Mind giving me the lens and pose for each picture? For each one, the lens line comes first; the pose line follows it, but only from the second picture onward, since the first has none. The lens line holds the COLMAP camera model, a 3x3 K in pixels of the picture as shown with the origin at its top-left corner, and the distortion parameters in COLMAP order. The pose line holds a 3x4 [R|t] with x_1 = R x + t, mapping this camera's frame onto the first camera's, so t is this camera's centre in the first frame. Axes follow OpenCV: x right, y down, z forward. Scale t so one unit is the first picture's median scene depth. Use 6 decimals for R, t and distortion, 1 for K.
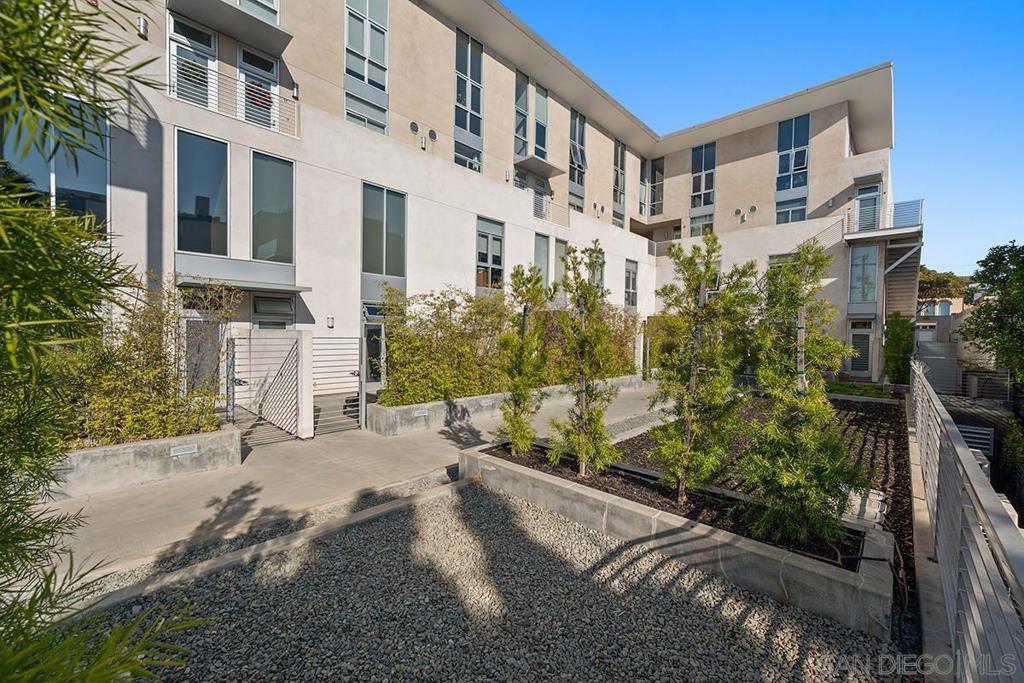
lens RADIAL K [[397.5, 0, 508.0], [0, 397.5, 343.5], [0, 0, 1]] dist [-0.022252, -0.000189]
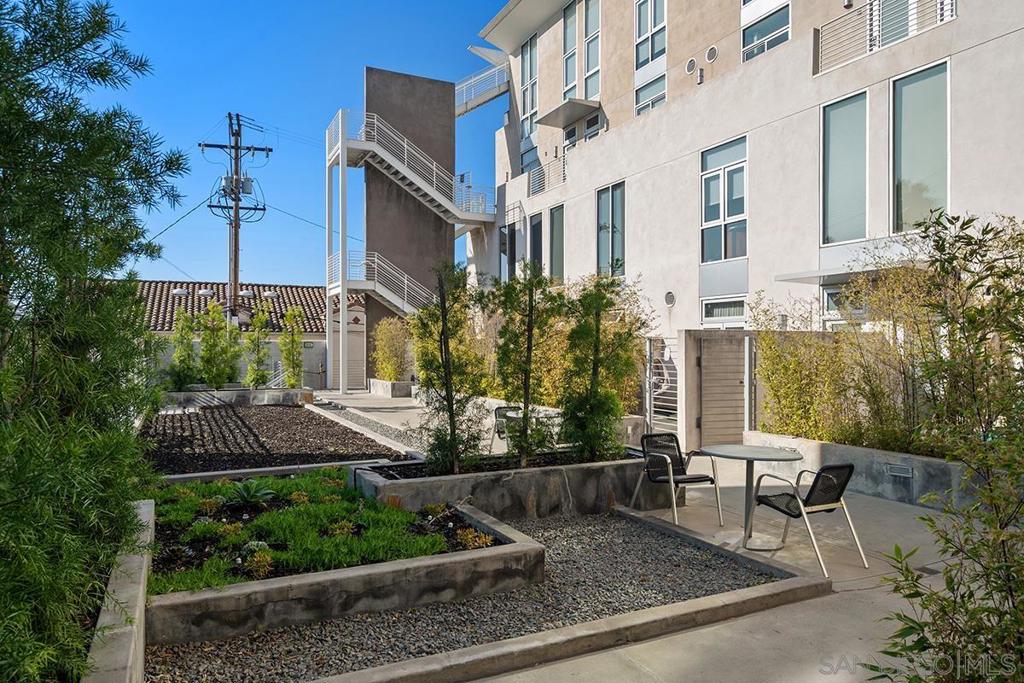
lens RADIAL K [[653.1, 0, 515.7], [0, 653.1, 342.6], [0, 0, 1]] dist [-0.007717, -0.000035]
pose [[-0.349409, -0.001142, -0.936970, 1.168689], [-0.018377, 0.999815, 0.005634, -0.011813], [0.936790, 0.019187, -0.349366, 1.240350]]
